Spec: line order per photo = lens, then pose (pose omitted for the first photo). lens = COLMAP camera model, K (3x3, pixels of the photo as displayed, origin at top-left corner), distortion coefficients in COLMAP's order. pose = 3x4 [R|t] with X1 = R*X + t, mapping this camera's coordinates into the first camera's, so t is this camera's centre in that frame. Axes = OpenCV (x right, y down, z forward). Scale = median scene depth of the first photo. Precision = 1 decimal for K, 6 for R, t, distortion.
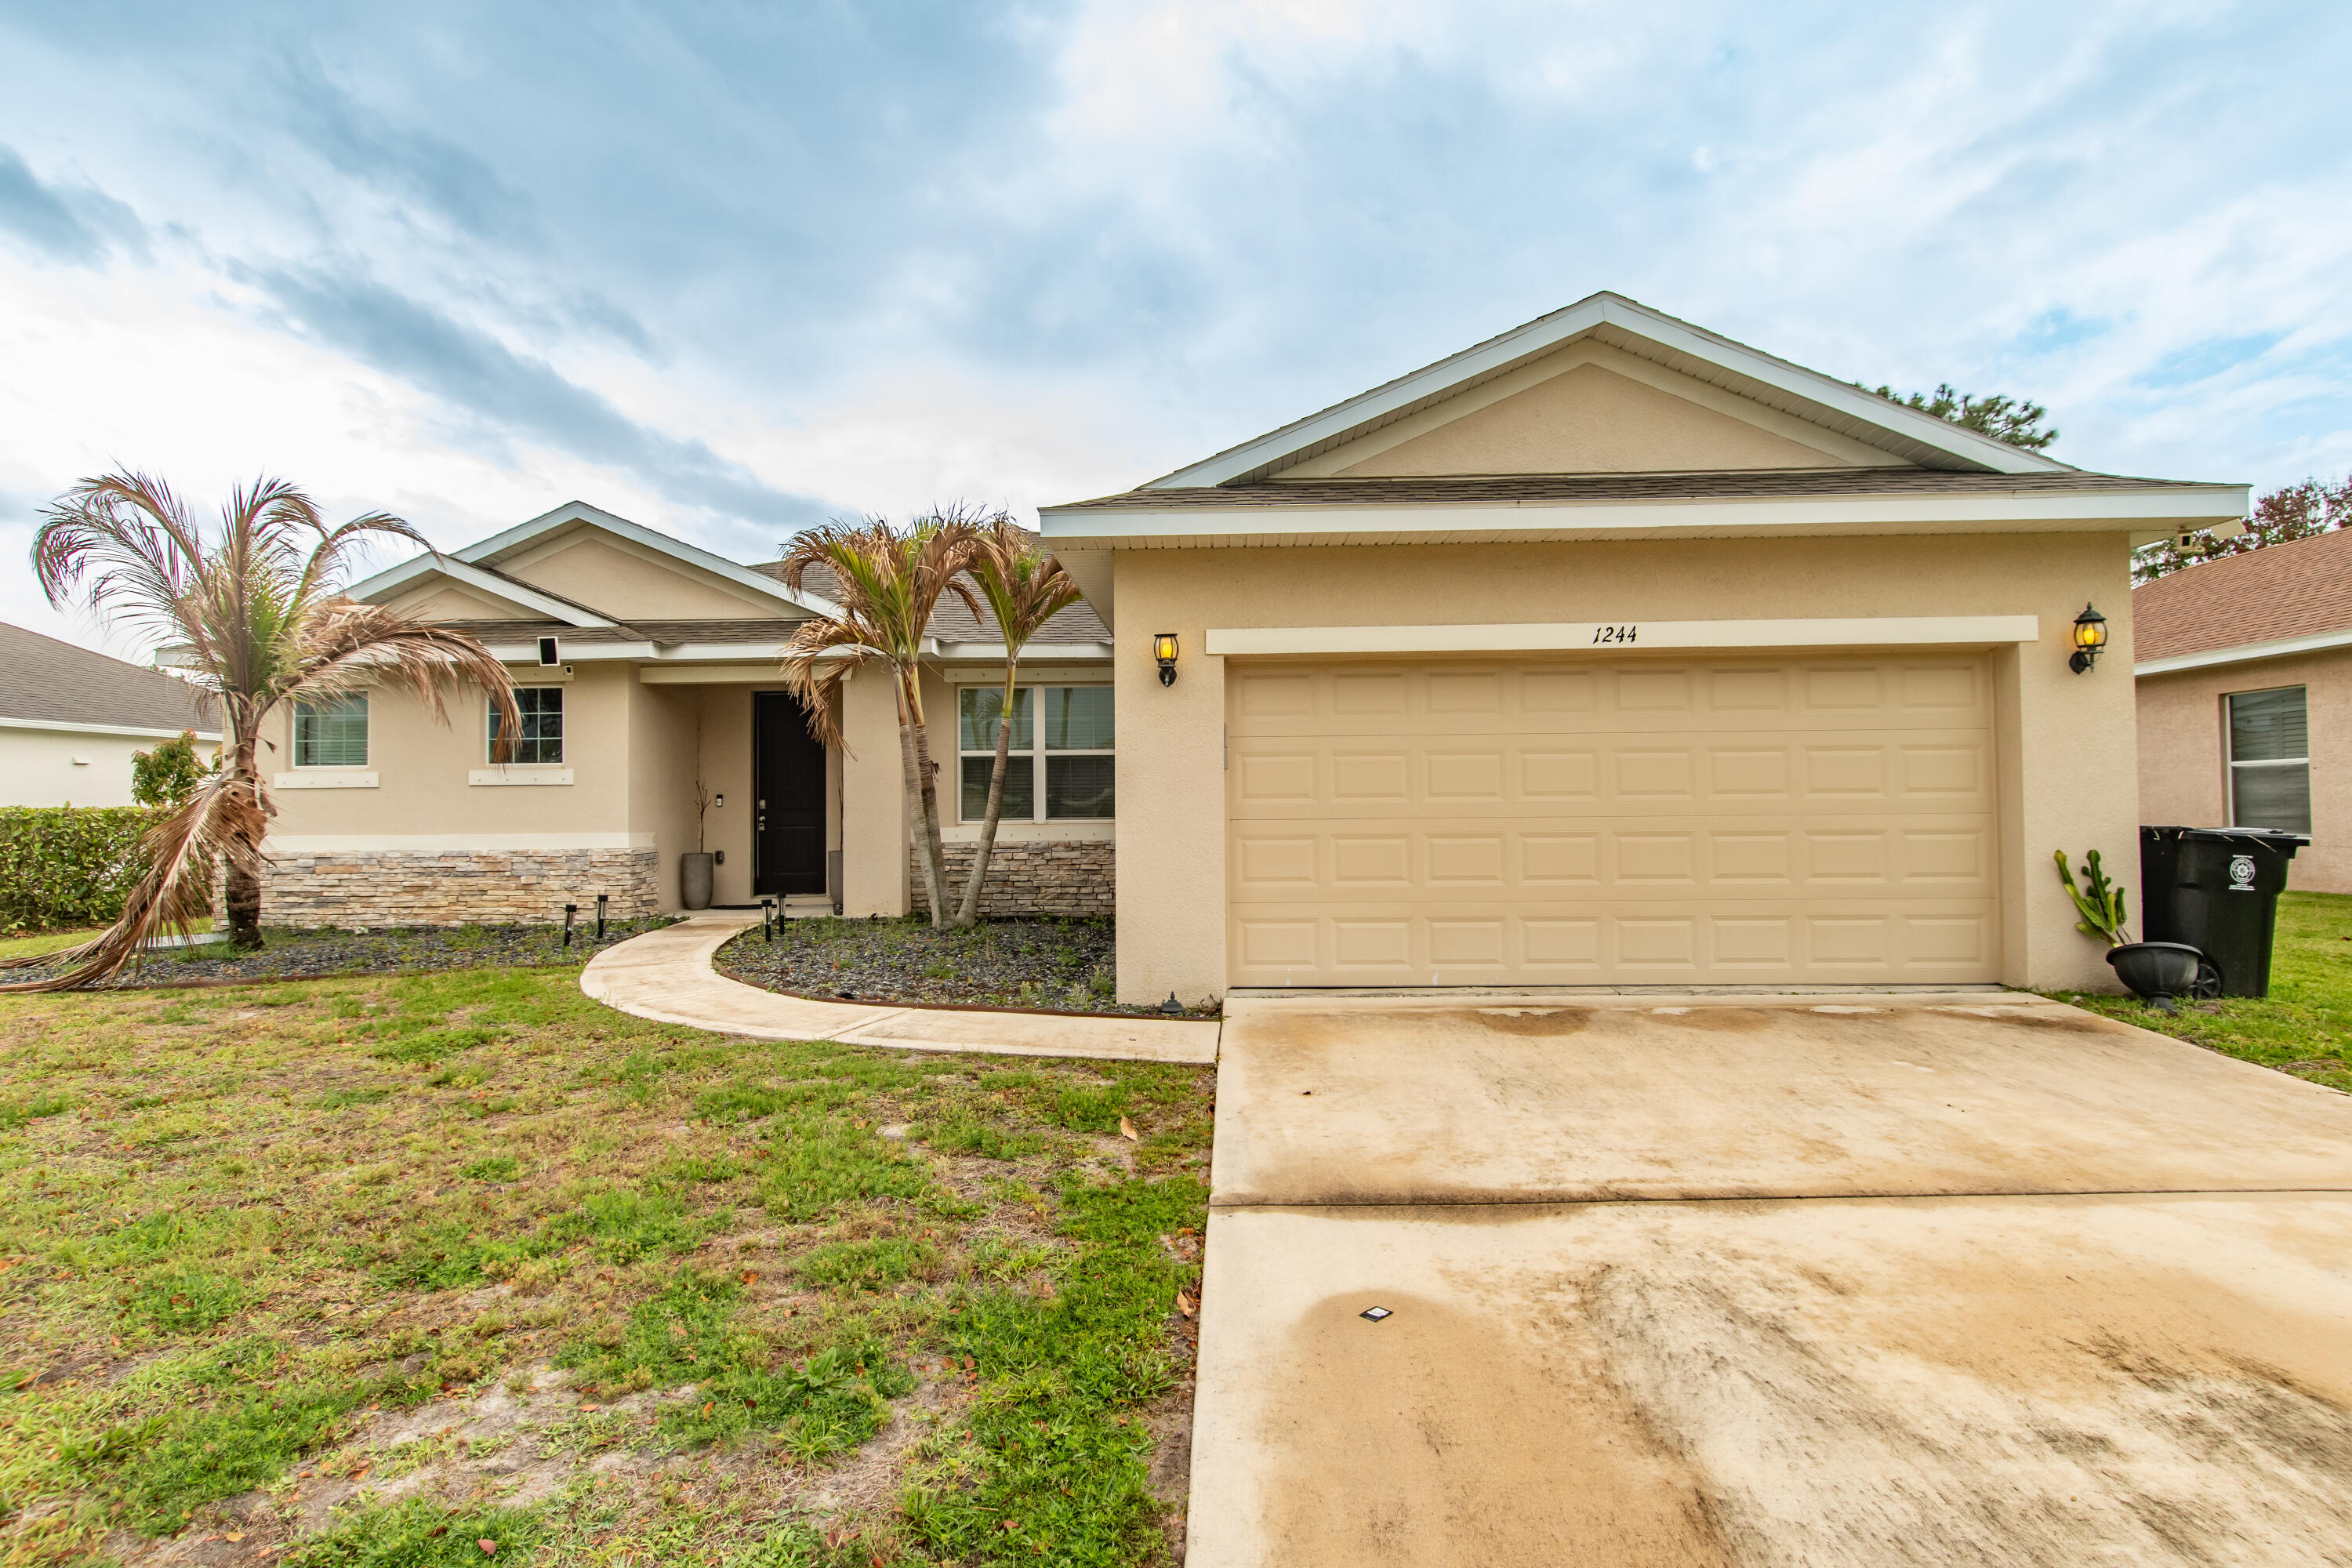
lens RADIAL K [[1256.2, 0, 1178.9], [0, 1256.2, 776.2], [0, 0, 1]] dist [0.005187, -0.004408]
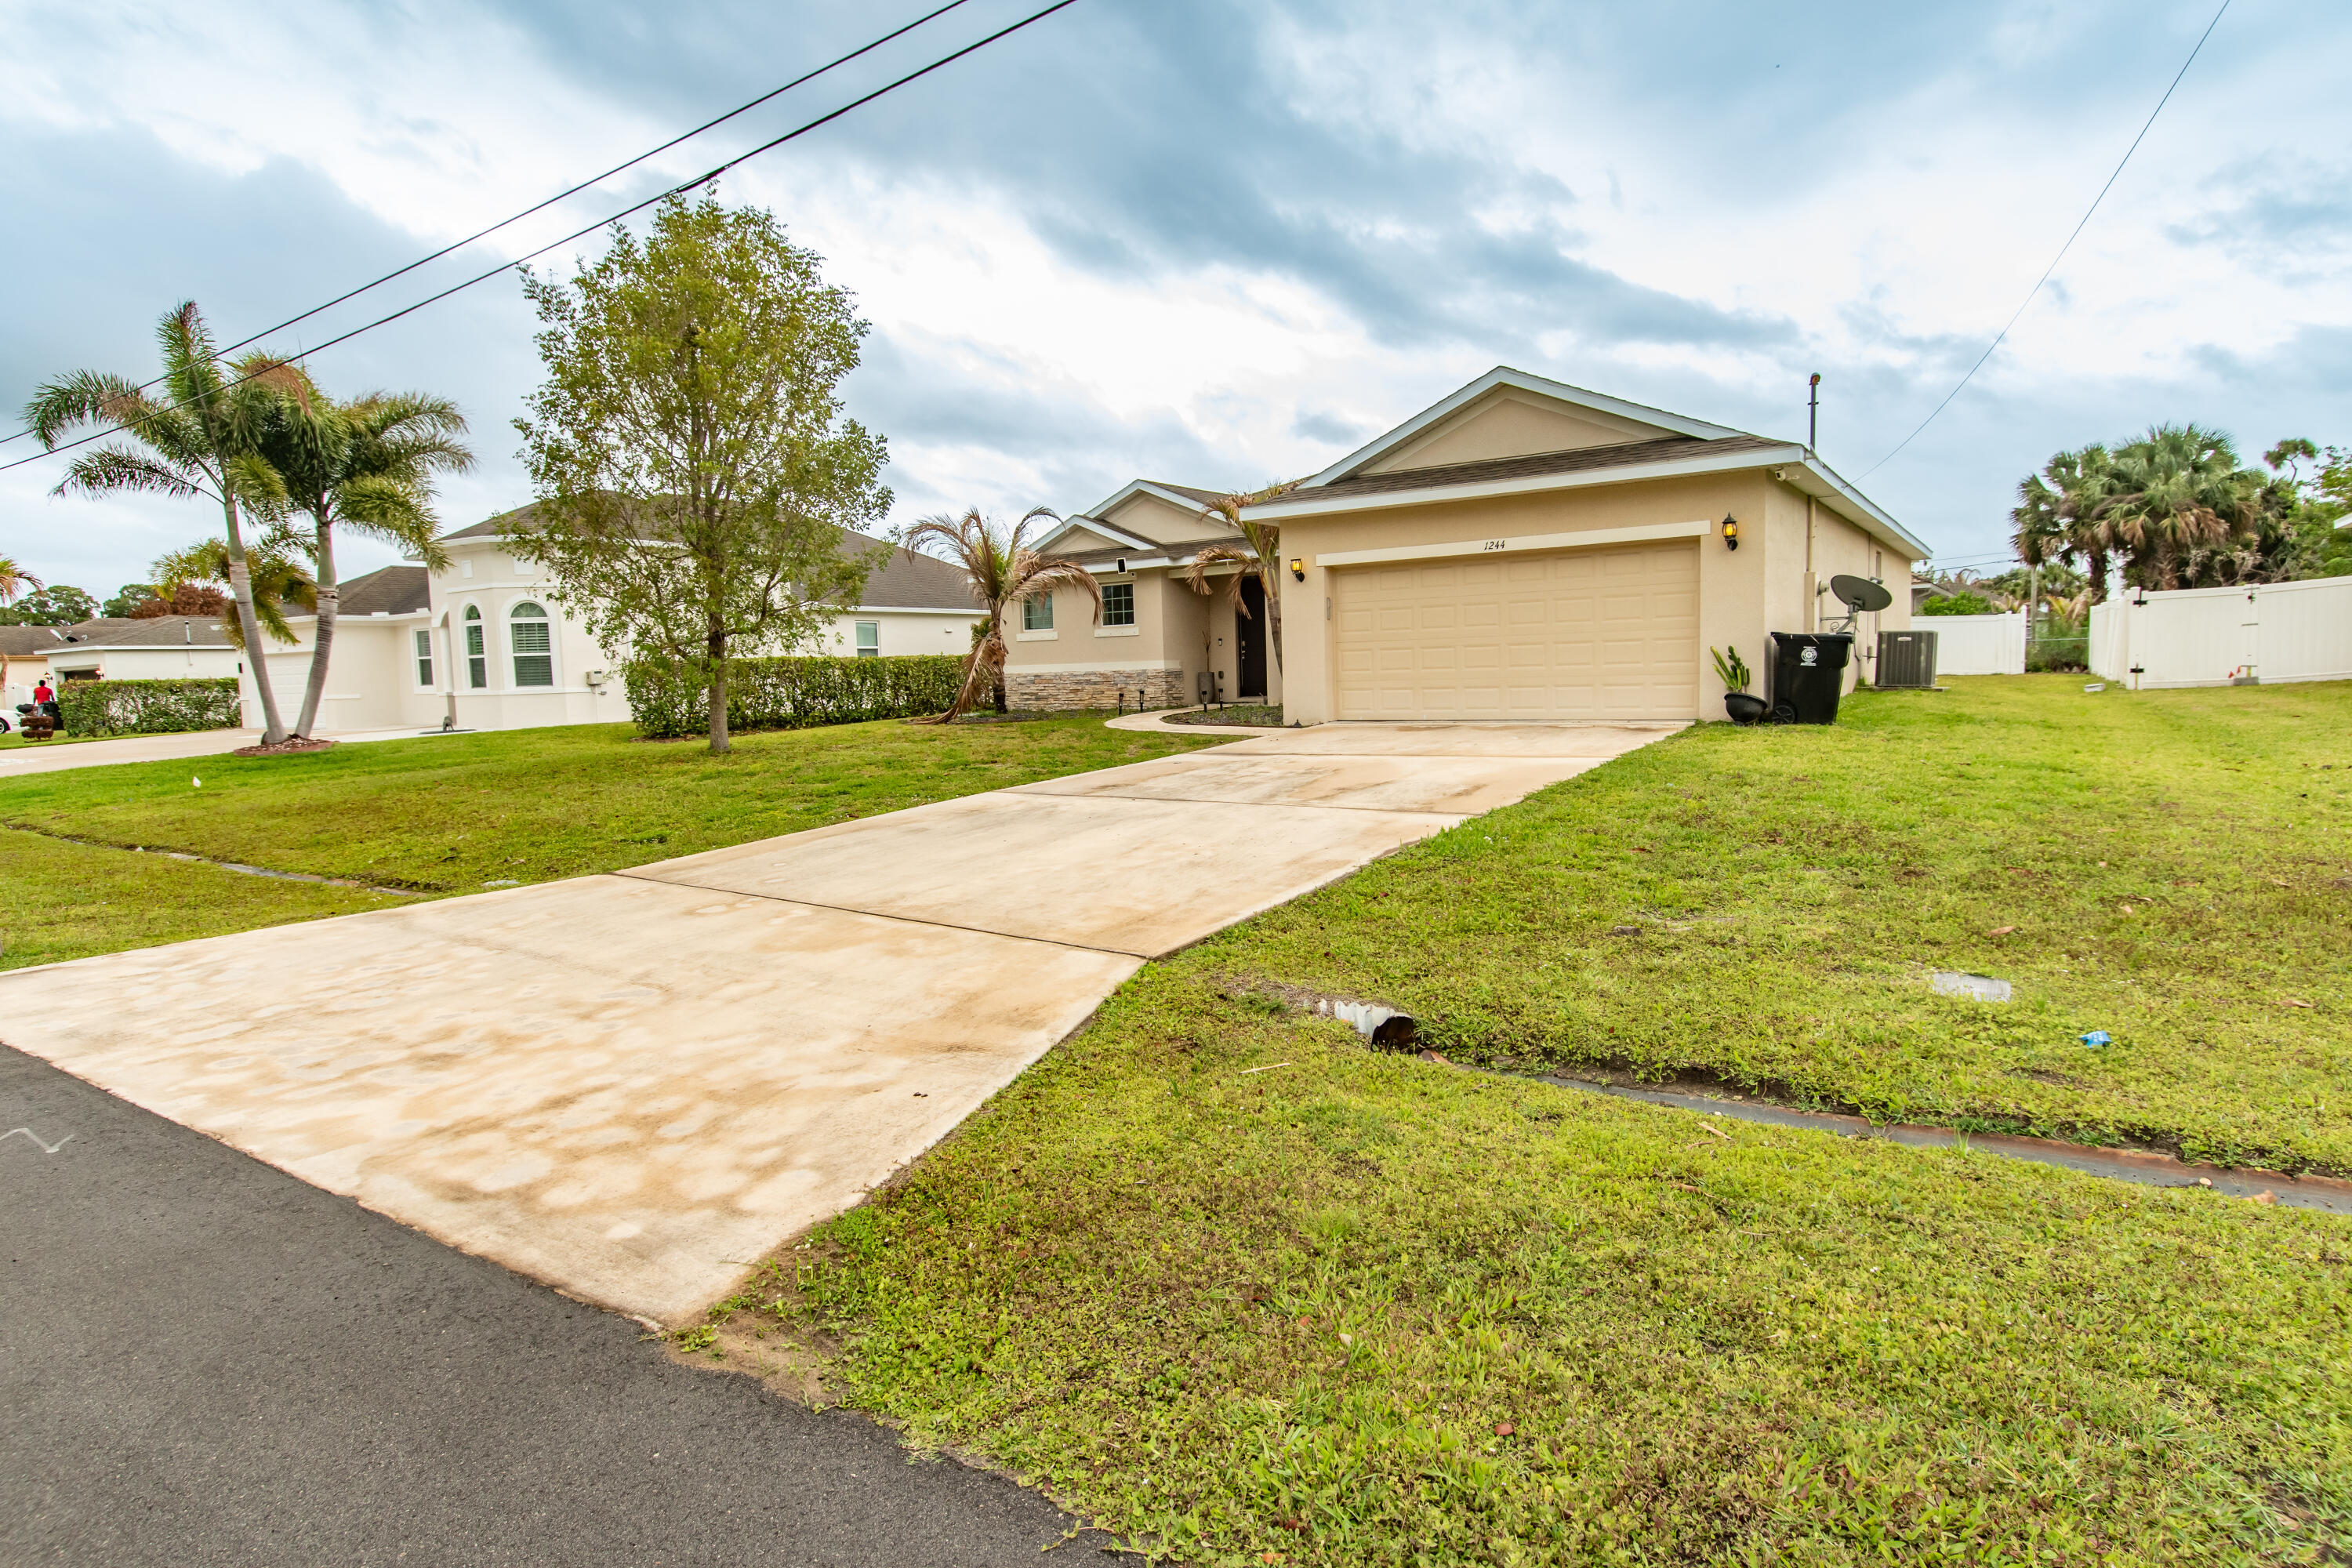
lens RADIAL K [[1256.2, 0, 1187.9], [0, 1256.2, 786.0], [0, 0, 1]] dist [0.005187, -0.004408]
pose [[0.852464, 0.032358, -0.521784, 0.577940], [0.036888, 0.991872, 0.121776, 0.004189], [0.521484, -0.123057, 0.844341, -0.589166]]
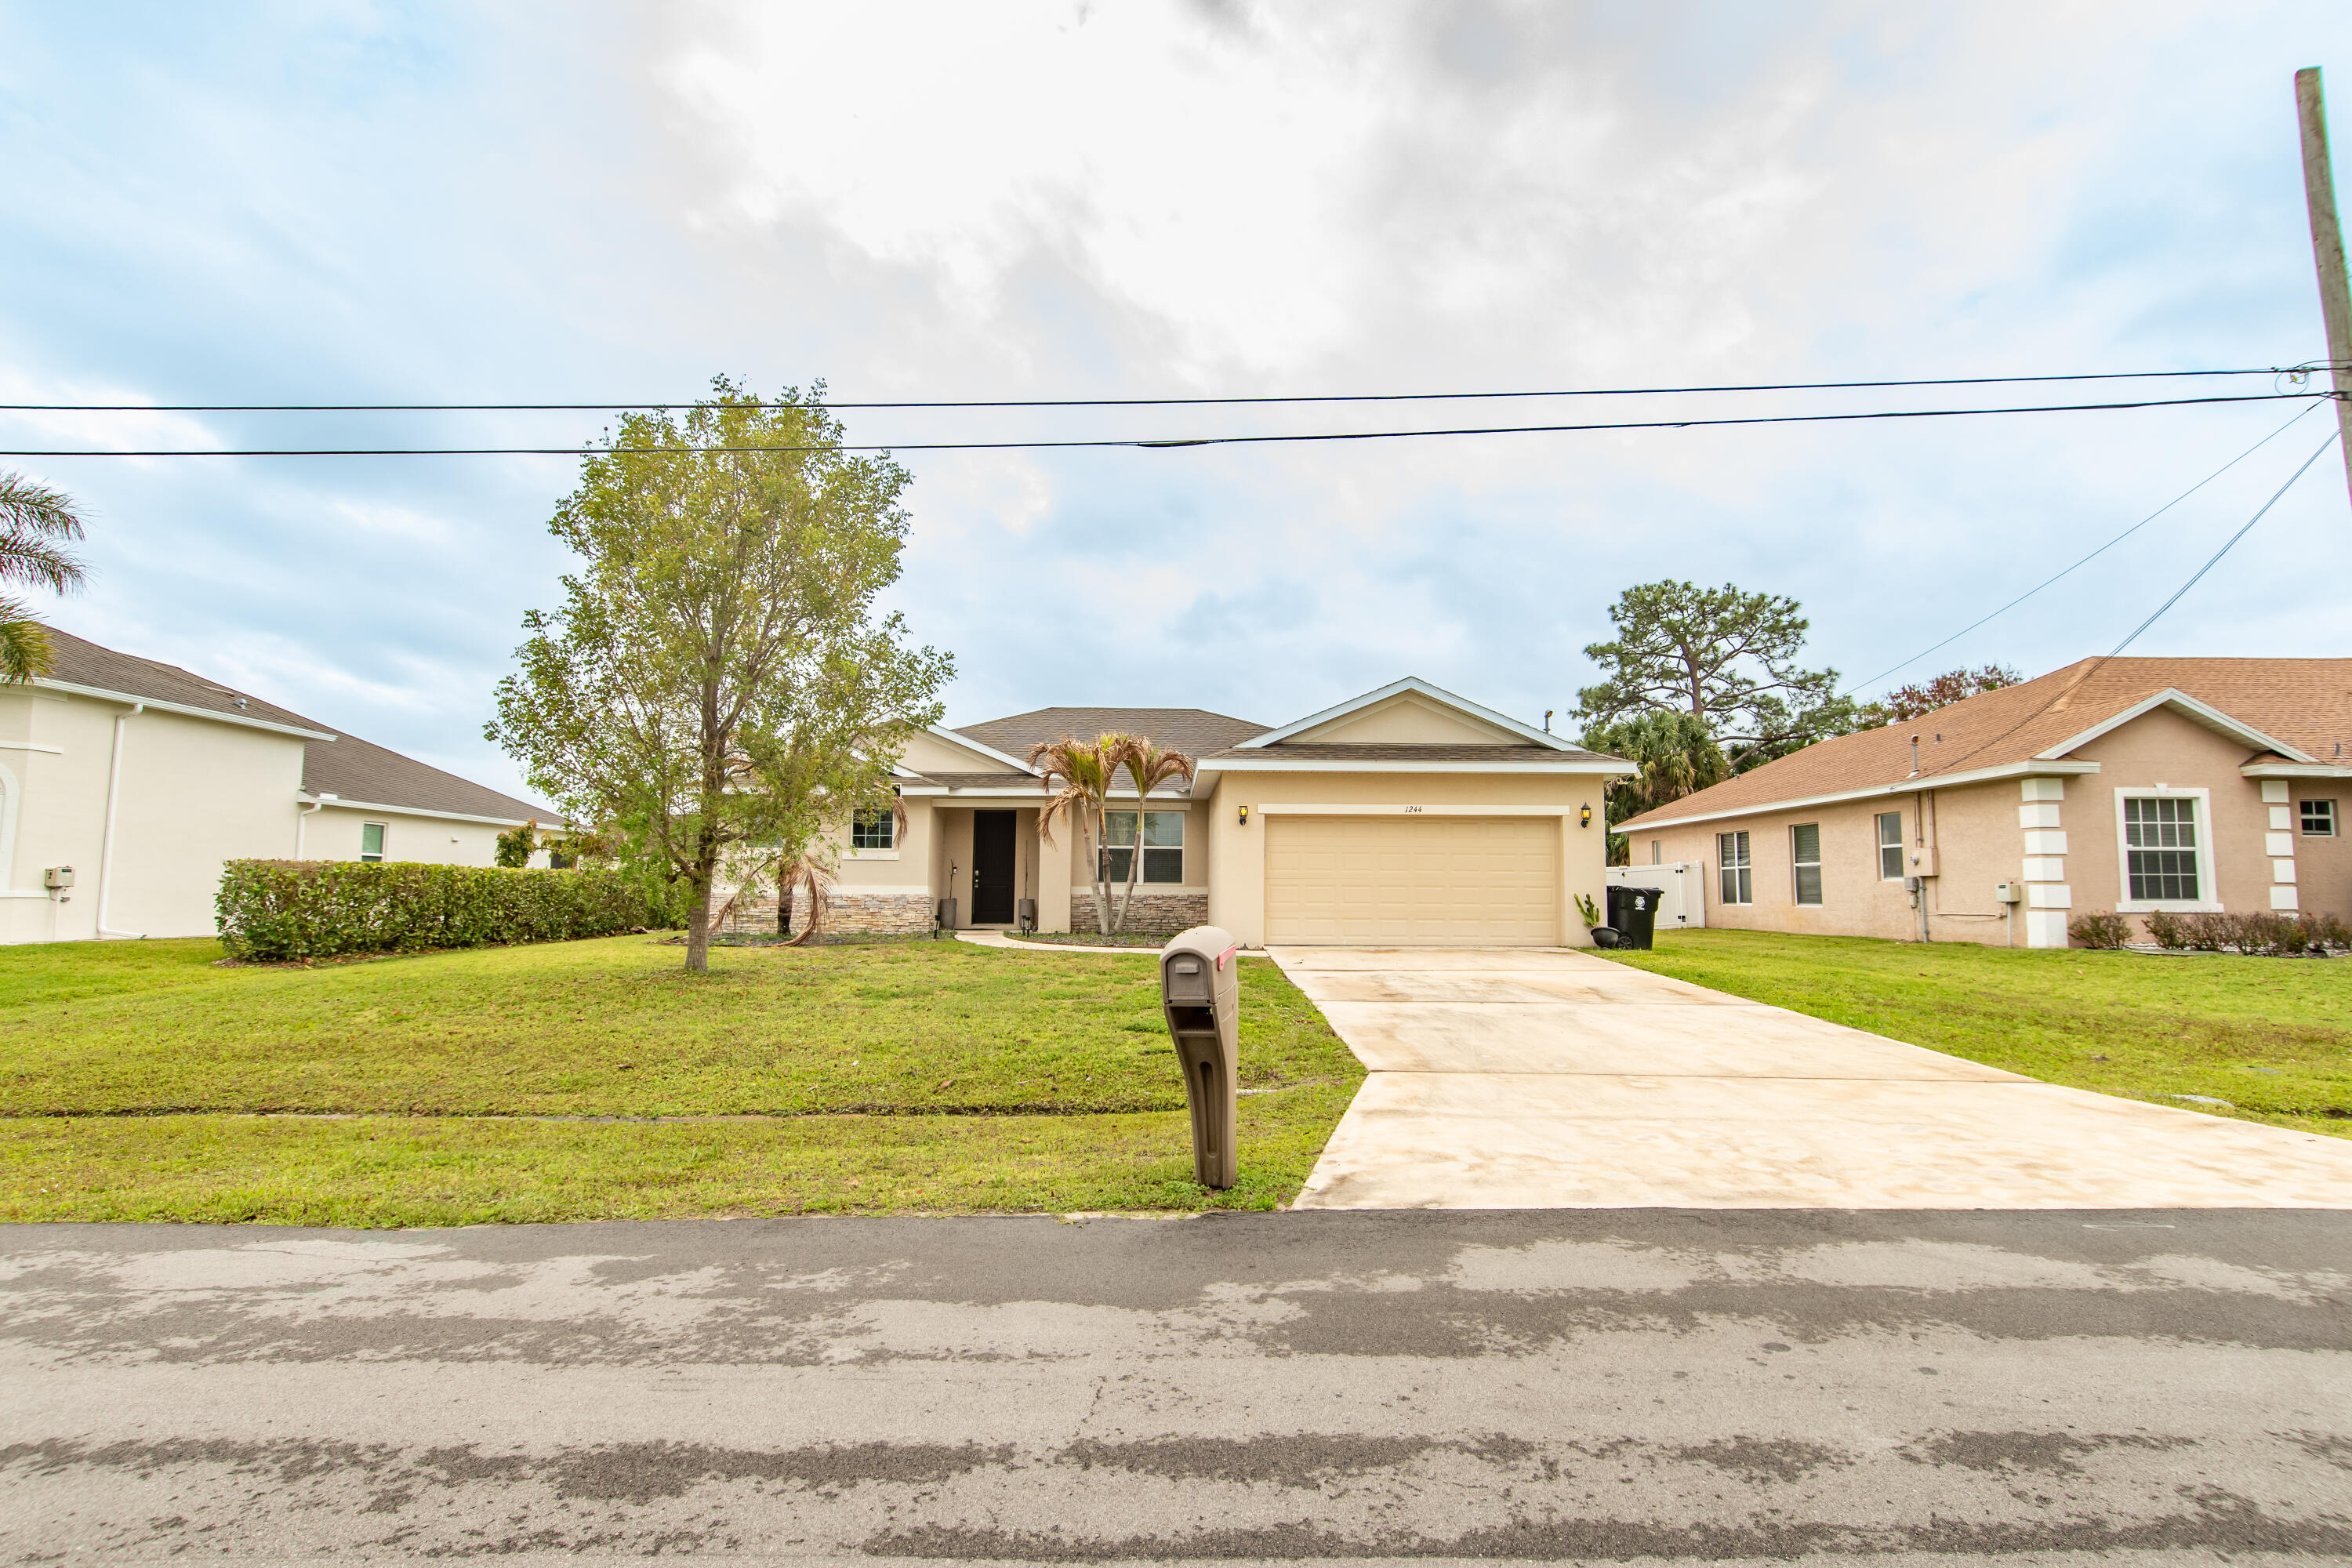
lens RADIAL K [[1256.2, 0, 1179.2], [0, 1256.2, 791.7], [0, 0, 1]] dist [0.005187, -0.004408]
pose [[0.998135, 0.020757, 0.057416, -0.170483], [-0.017401, 0.998144, -0.058354, 0.007110], [-0.058521, 0.057246, 0.996643, -0.922633]]
